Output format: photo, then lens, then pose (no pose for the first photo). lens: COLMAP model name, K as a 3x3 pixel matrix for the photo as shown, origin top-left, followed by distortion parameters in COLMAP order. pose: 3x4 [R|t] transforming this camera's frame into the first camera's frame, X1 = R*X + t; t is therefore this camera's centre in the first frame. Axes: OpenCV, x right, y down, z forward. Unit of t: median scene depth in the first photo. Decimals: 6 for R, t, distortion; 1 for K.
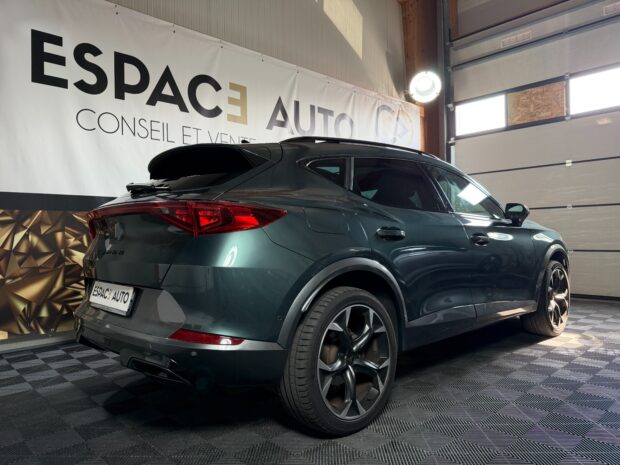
lens RADIAL K [[434.4, 0, 310.0], [0, 434.4, 232.5], [0, 0, 1]] dist [0.050130, -0.068192]
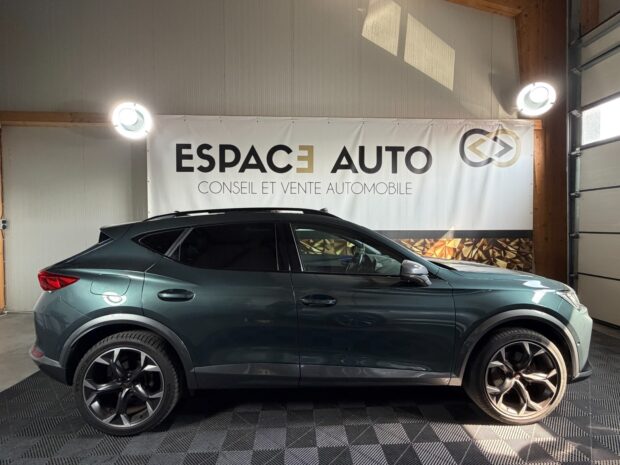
lens RADIAL K [[300.9, 0, 310.0], [0, 300.9, 232.5], [0, 0, 1]] dist [-0.000806, 0.000226]
pose [[0.761428, 0.032974, -0.647410, 0.513961], [-0.007781, 0.999098, 0.041734, -0.108920], [0.648202, -0.026740, 0.760999, 0.291415]]
